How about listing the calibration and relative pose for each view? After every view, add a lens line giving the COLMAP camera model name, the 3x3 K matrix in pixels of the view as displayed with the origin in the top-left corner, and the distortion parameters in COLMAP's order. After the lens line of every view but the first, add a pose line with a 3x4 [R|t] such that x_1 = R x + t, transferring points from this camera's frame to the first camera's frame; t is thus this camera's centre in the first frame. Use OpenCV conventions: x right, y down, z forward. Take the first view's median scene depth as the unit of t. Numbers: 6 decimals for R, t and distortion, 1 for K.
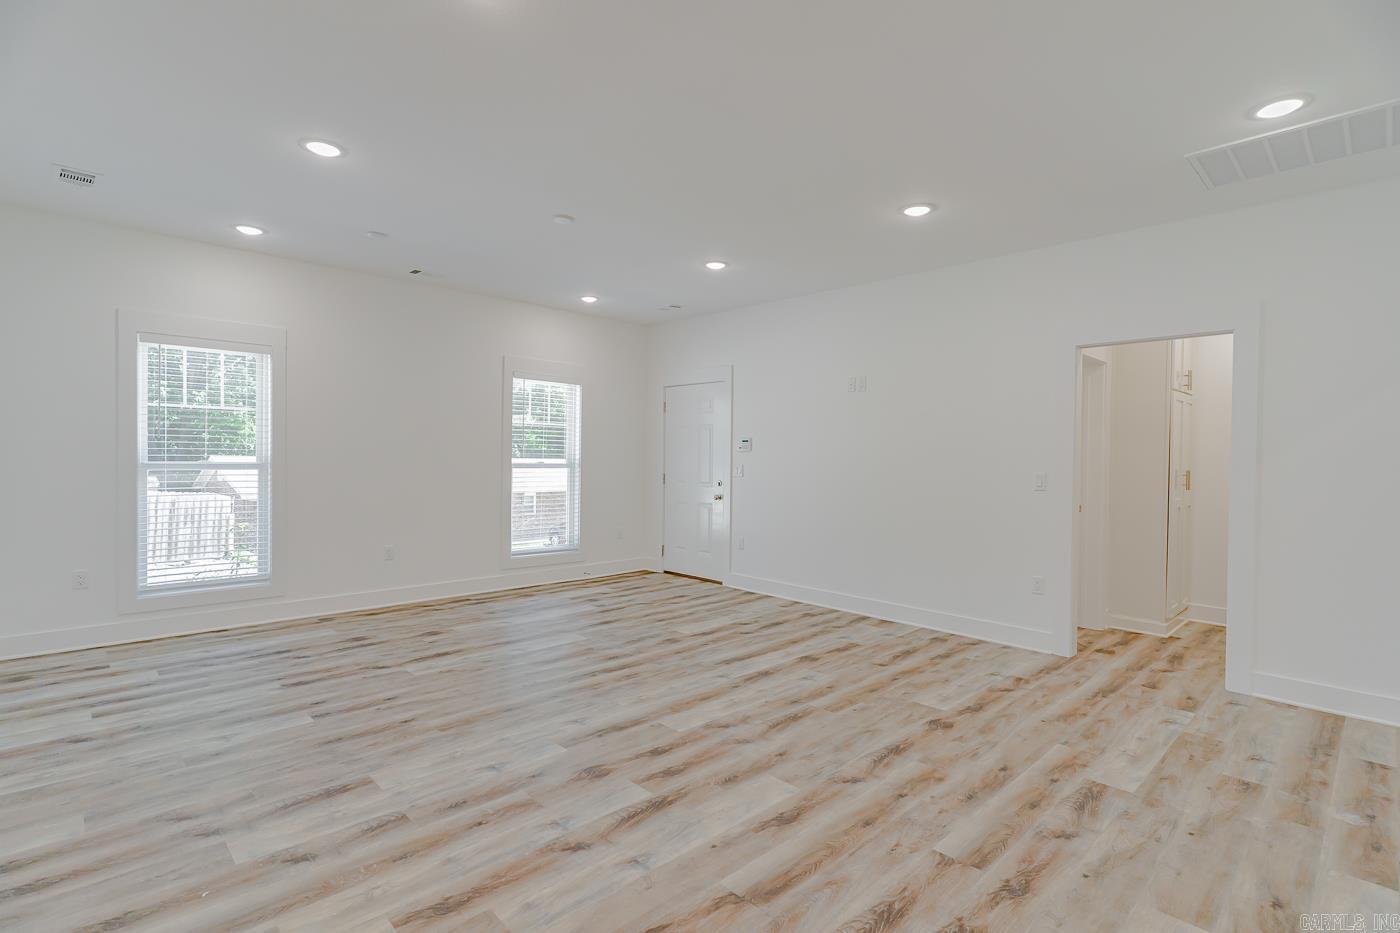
lens RADIAL K [[674.1, 0, 690.5], [0, 674.1, 466.7], [0, 0, 1]] dist [-0.000699, 0.002966]
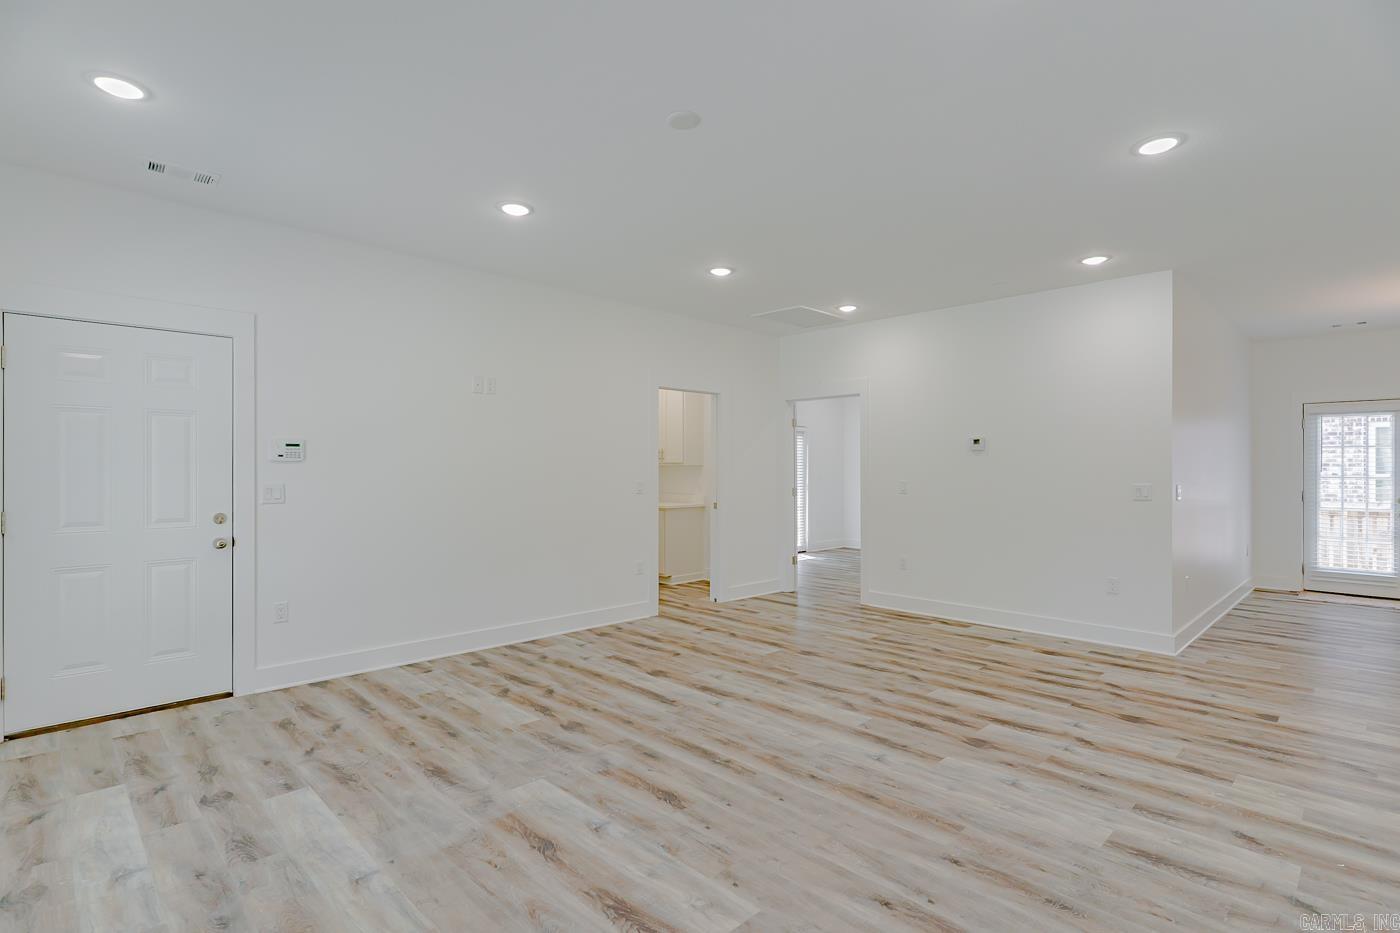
lens RADIAL K [[674.1, 0, 726.7], [0, 674.1, 460.5], [0, 0, 1]] dist [-0.000699, 0.002966]
pose [[-0.031451, -0.001229, 0.999505, -1.064923], [0.013171, 0.999912, 0.001644, -0.036381], [-0.999419, 0.013216, -0.031432, 1.204697]]
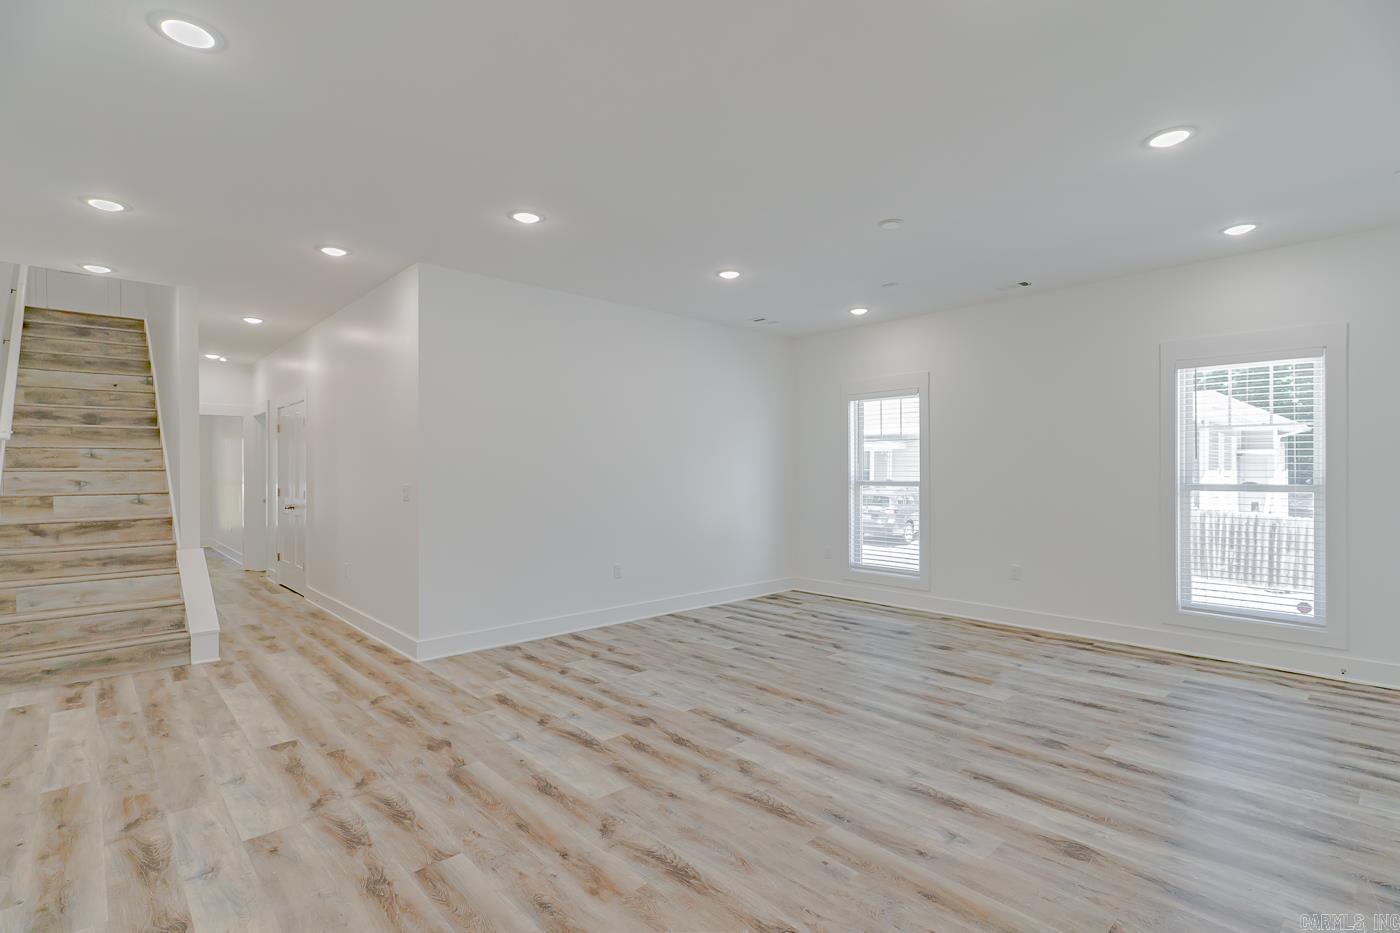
lens RADIAL K [[674.1, 0, 704.5], [0, 674.1, 477.4], [0, 0, 1]] dist [-0.000699, 0.002966]
pose [[-0.020620, -0.007030, -0.999763, 0.930040], [-0.013971, 0.999880, -0.006742, -0.000448], [0.999690, 0.013829, -0.020716, 0.932802]]
